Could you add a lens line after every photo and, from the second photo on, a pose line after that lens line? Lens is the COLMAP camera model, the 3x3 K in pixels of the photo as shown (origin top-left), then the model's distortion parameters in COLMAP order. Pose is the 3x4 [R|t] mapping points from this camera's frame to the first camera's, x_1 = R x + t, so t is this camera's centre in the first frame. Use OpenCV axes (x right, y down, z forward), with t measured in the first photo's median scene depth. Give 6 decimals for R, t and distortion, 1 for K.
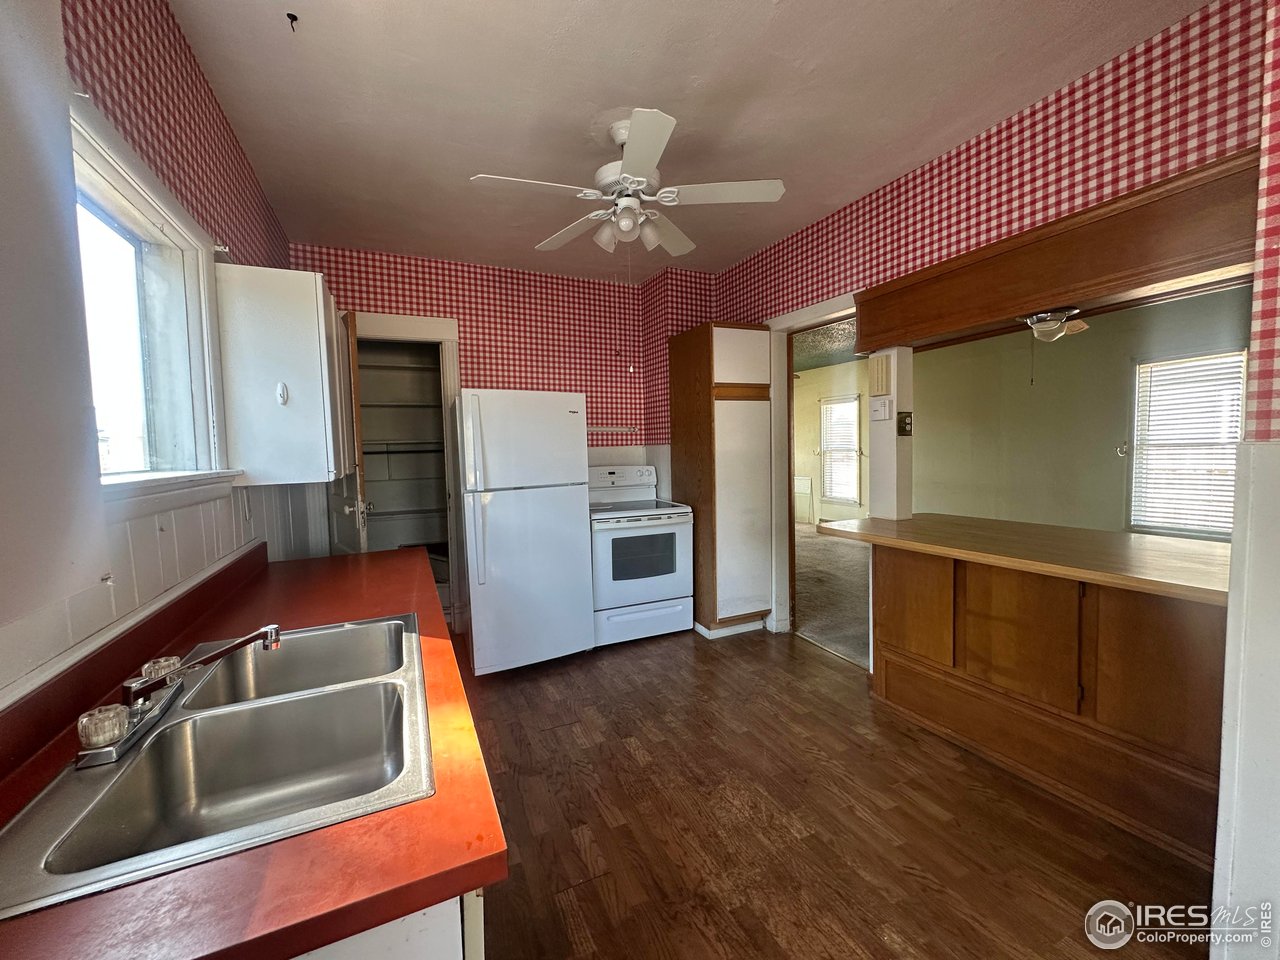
lens RADIAL K [[508.5, 0, 640.3], [0, 508.5, 477.0], [0, 0, 1]] dist [-0.000959, -0.000371]
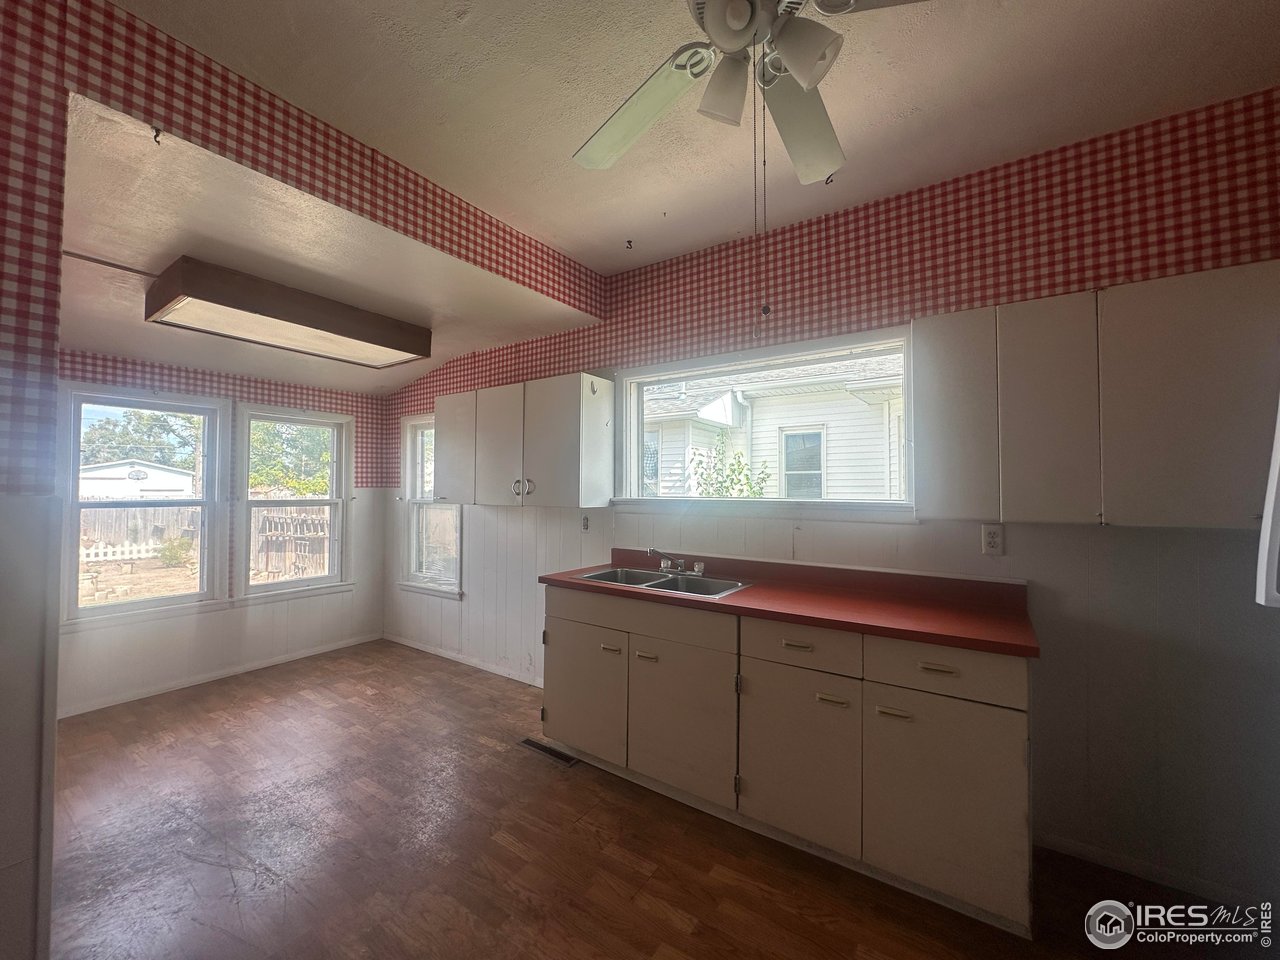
lens RADIAL K [[508.5, 0, 637.6], [0, 508.5, 481.8], [0, 0, 1]] dist [-0.000959, -0.000371]
pose [[-0.864911, 0.008413, -0.501854, 0.230662], [-0.016179, 0.998873, 0.044628, -0.062737], [0.501664, 0.046719, -0.863800, 0.981468]]
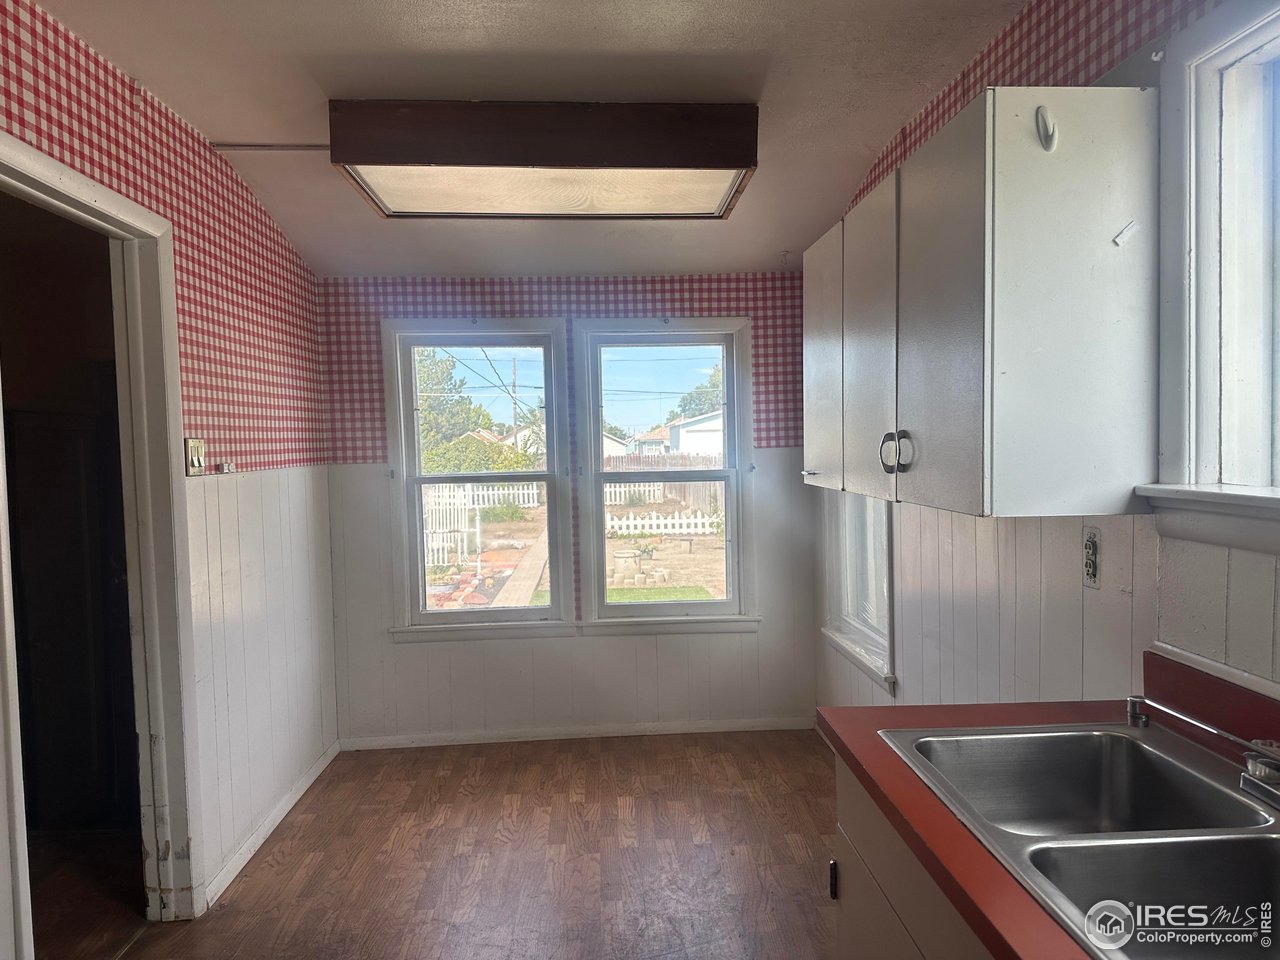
lens RADIAL K [[891.2, 0, 637.2], [0, 891.2, 488.6], [0, 0, 1]] dist [0.060220, -0.069101]
pose [[-0.921243, 0.020018, 0.388473, -0.156332], [0.062763, 0.993239, 0.097658, -0.054262], [-0.383891, 0.114349, -0.916271, 0.693968]]
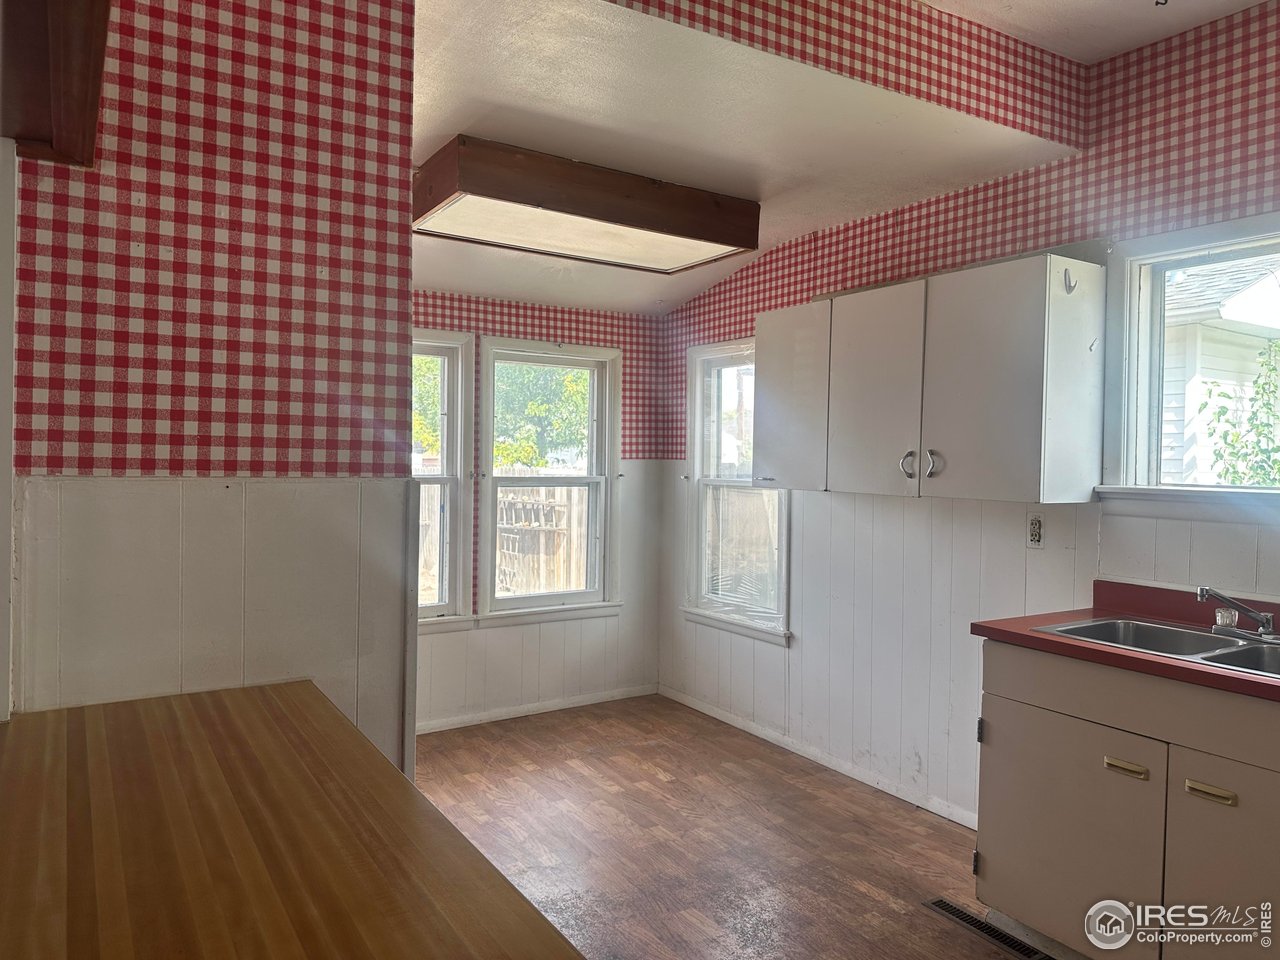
lens RADIAL K [[891.2, 0, 644.9], [0, 891.2, 476.7], [0, 0, 1]] dist [0.060220, -0.069101]
pose [[-0.992238, 0.010638, -0.123901, 0.359387], [0.000276, 0.996520, 0.083351, -0.073926], [0.124357, 0.082670, -0.988788, 0.968587]]
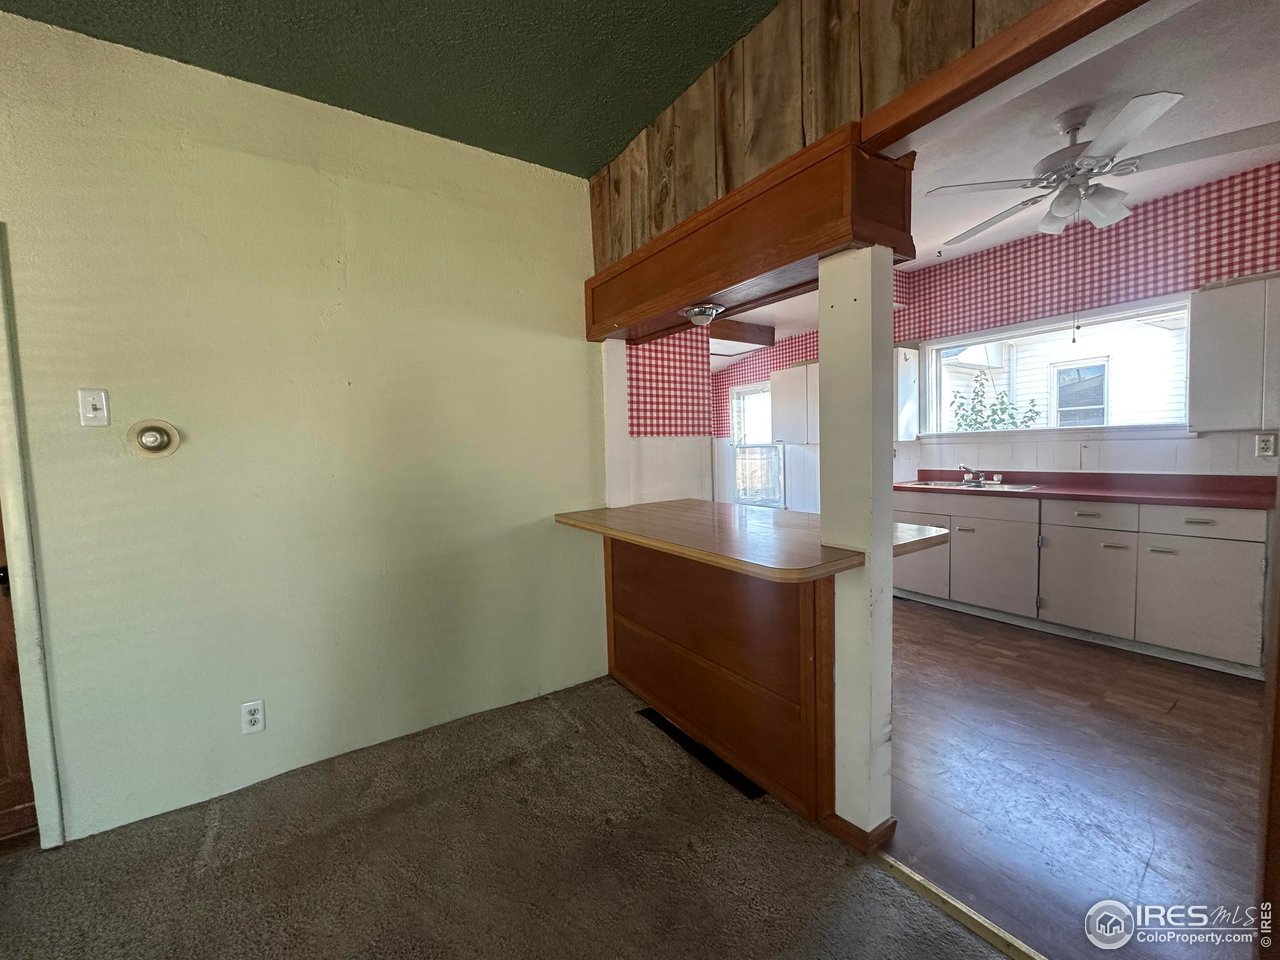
lens RADIAL K [[508.5, 0, 642.2], [0, 508.5, 480.6], [0, 0, 1]] dist [-0.000959, -0.000371]
pose [[-0.988326, 0.065931, -0.137351, 0.731705], [0.048915, 0.991104, 0.123779, -0.069493], [0.144290, 0.115615, -0.982758, 1.386238]]
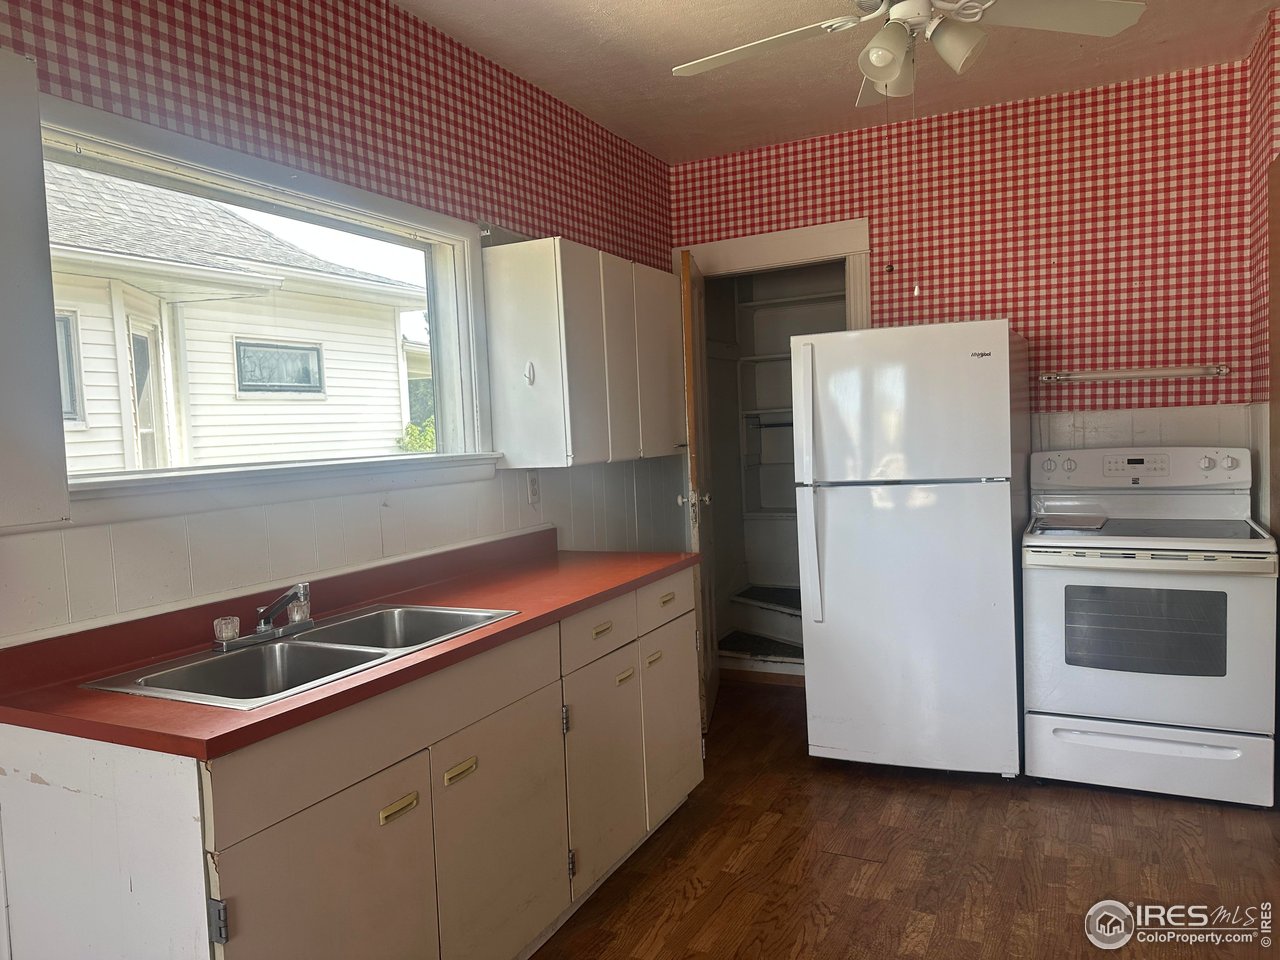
lens RADIAL K [[891.2, 0, 641.3], [0, 891.2, 485.8], [0, 0, 1]] dist [0.060220, -0.069101]
pose [[0.623013, 0.043956, -0.780975, 0.436283], [-0.017147, 0.998947, 0.042546, -0.016709], [0.782023, -0.013115, 0.623111, 0.073050]]
